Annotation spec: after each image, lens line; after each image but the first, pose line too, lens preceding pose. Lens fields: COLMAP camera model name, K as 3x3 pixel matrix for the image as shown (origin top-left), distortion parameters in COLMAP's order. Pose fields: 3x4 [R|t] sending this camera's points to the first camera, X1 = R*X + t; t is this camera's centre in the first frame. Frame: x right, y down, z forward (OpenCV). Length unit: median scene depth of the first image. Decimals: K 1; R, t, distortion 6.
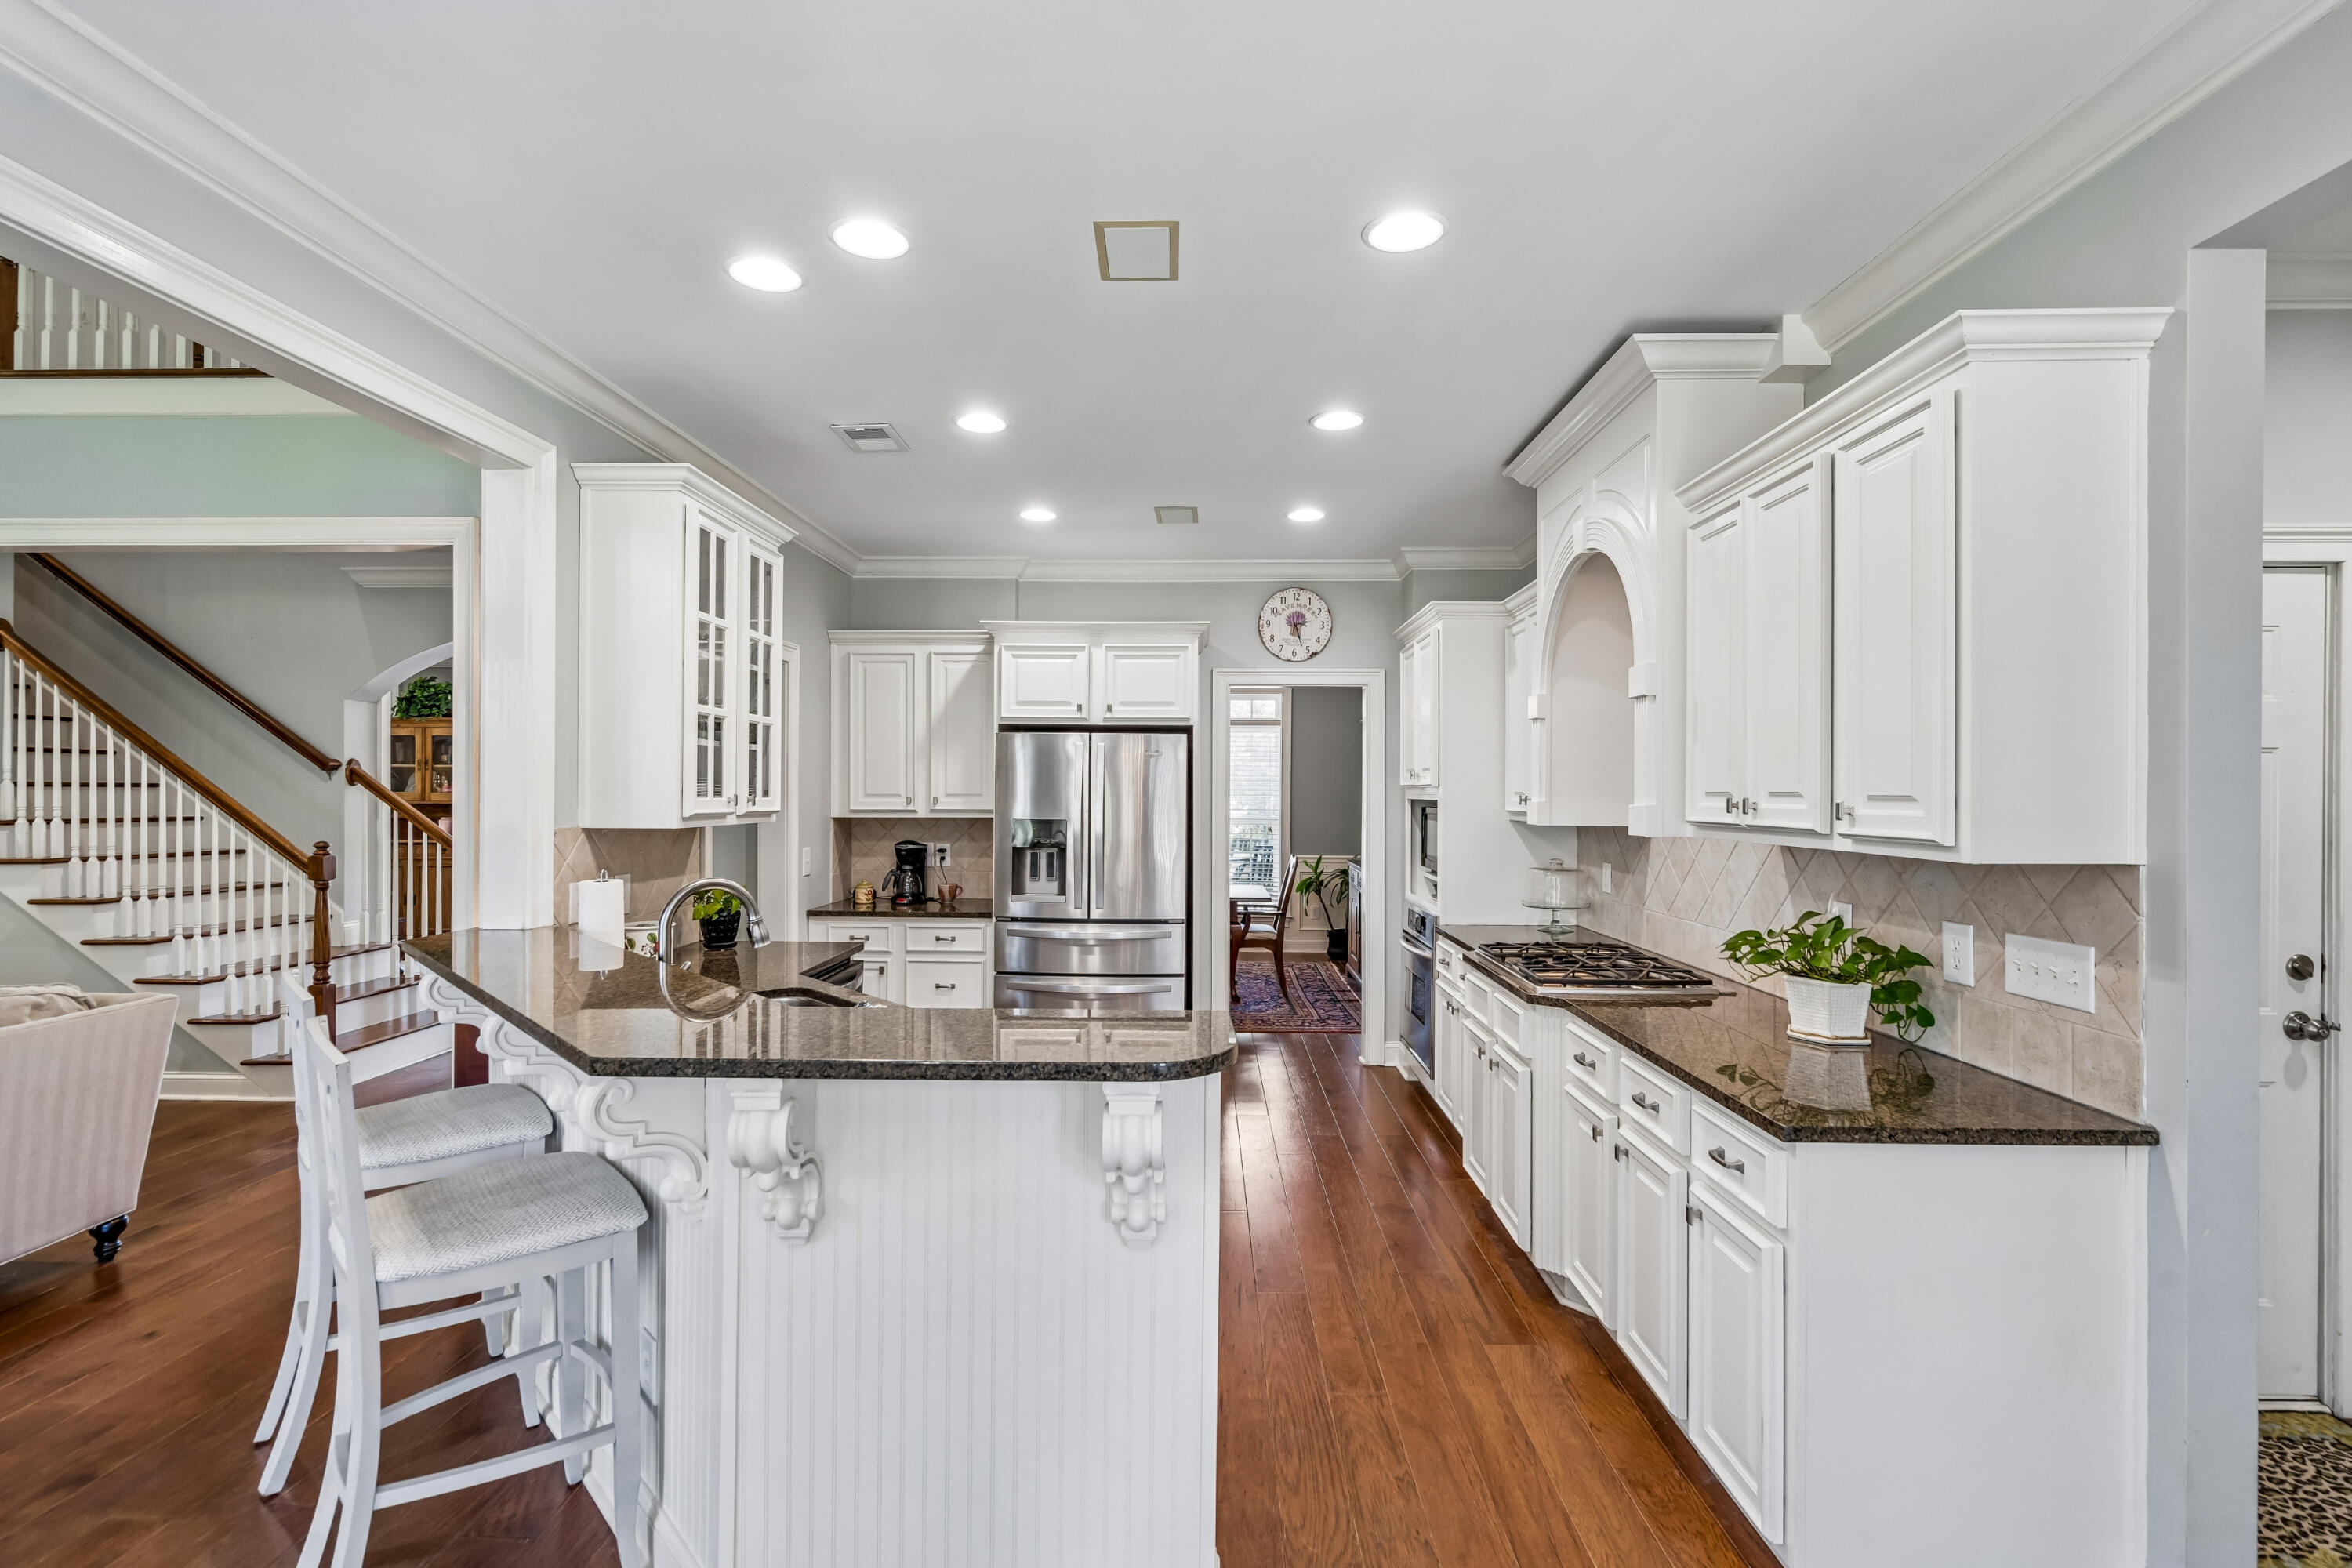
lens RADIAL K [[1067.0, 0, 1179.3], [0, 1067.0, 794.5], [0, 0, 1]] dist [-0.001796, -0.000113]
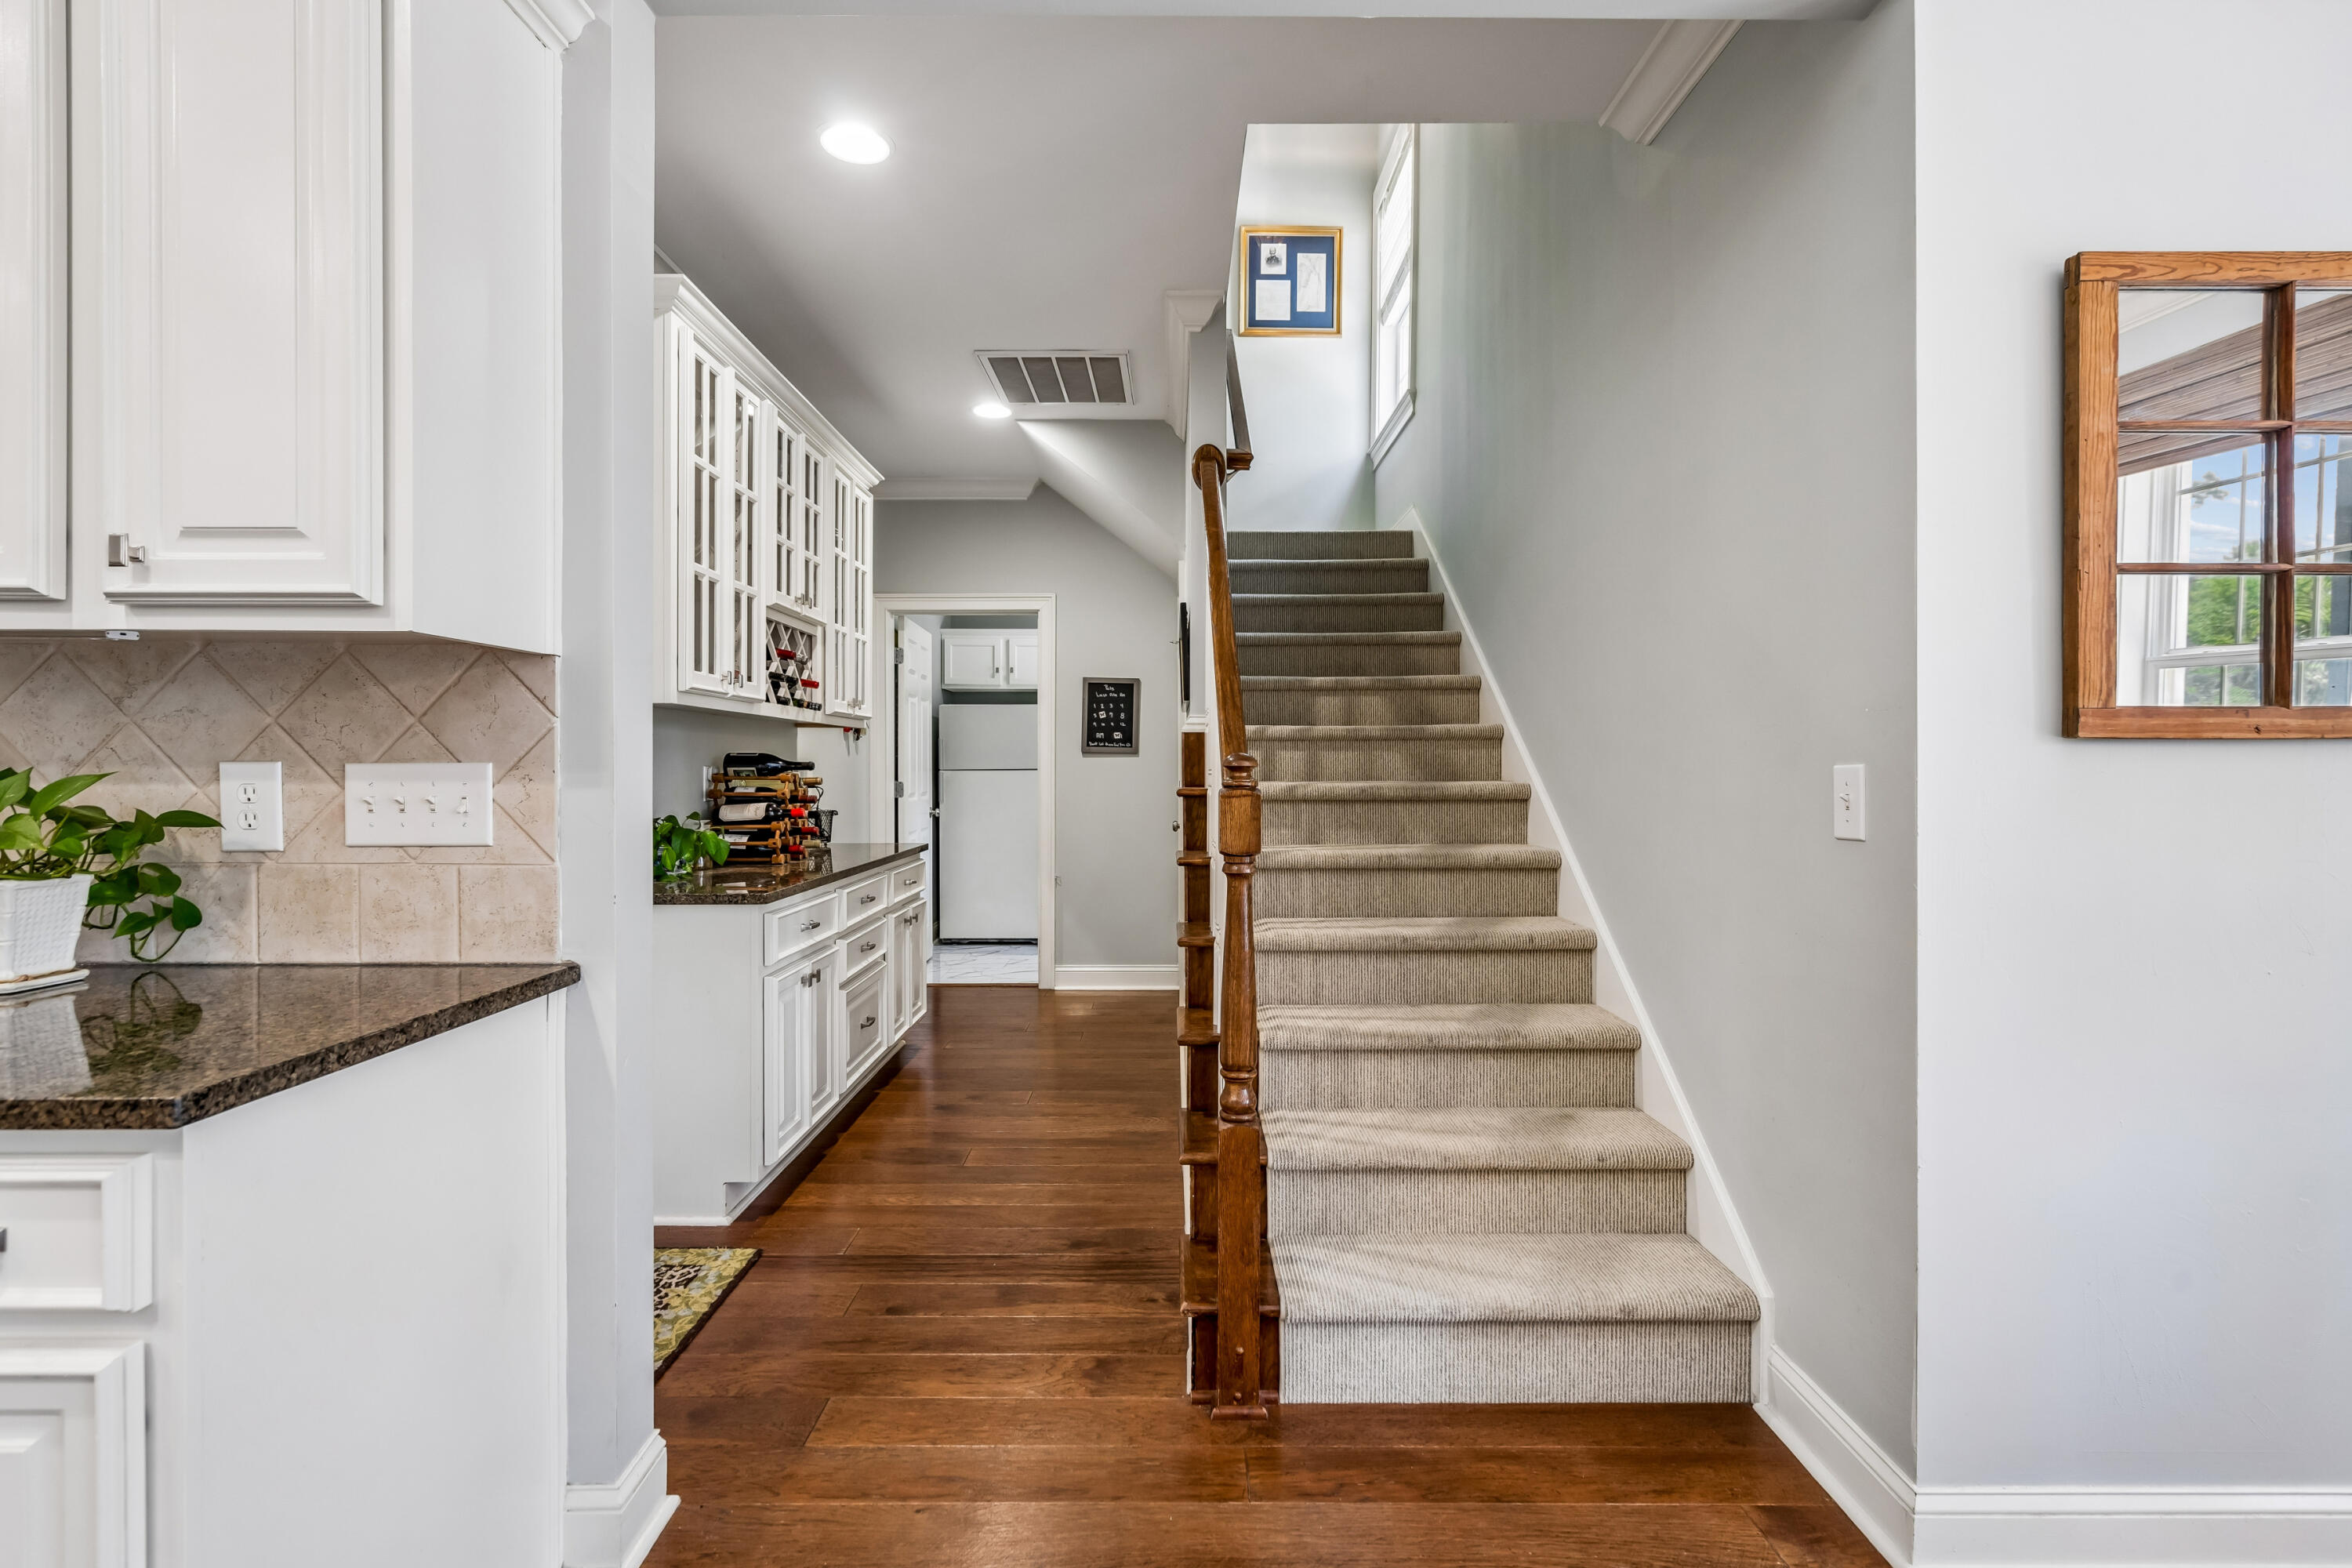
lens RADIAL K [[1064.9, 0, 1173.7], [0, 1064.9, 767.0], [0, 0, 1]] dist [-0.003351, -0.000056]
pose [[-0.026232, -0.005051, 0.999643, 0.037881], [0.001557, 0.999986, 0.005094, 0.116212], [-0.999655, 0.001690, -0.026224, 0.412488]]
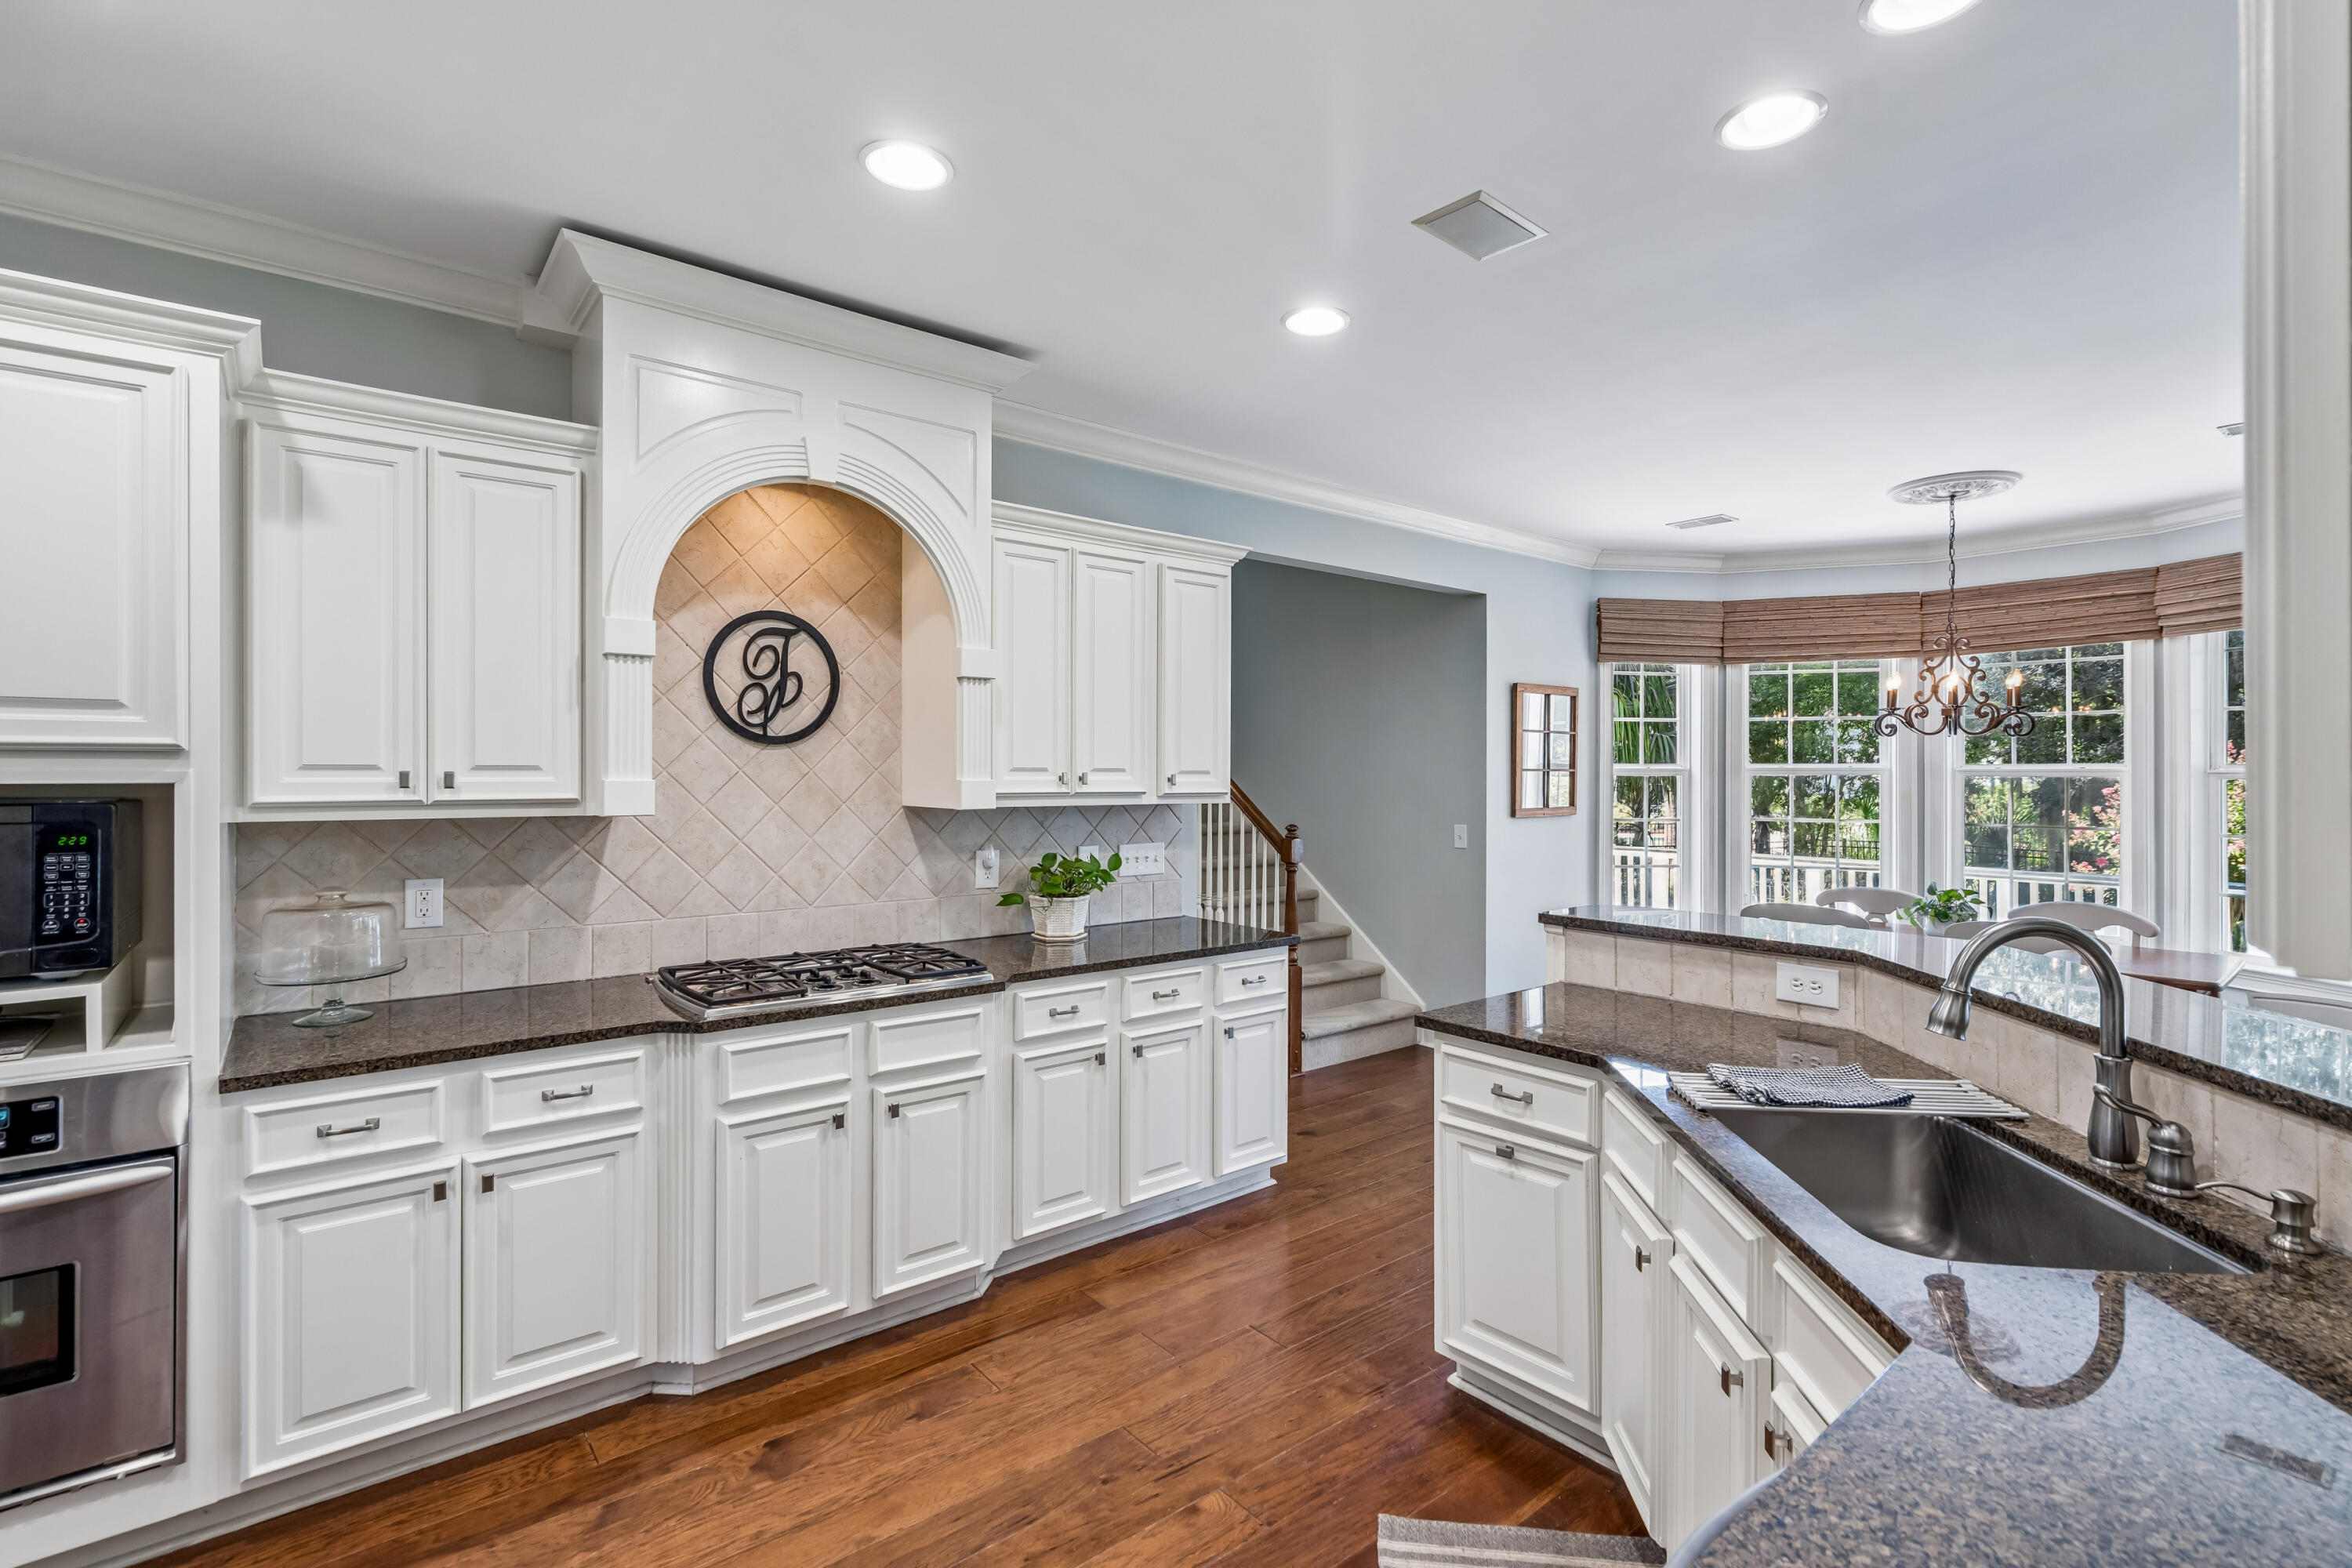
lens RADIAL K [[1078.9, 0, 1178.4], [0, 1078.9, 773.2], [0, 0, 1]] dist [-0.001720, -0.000045]
pose [[-0.644240, -0.008214, 0.764779, -0.646651], [-0.005035, 0.999966, 0.006498, -0.006582], [-0.764807, 0.000336, -0.644260, 1.911579]]
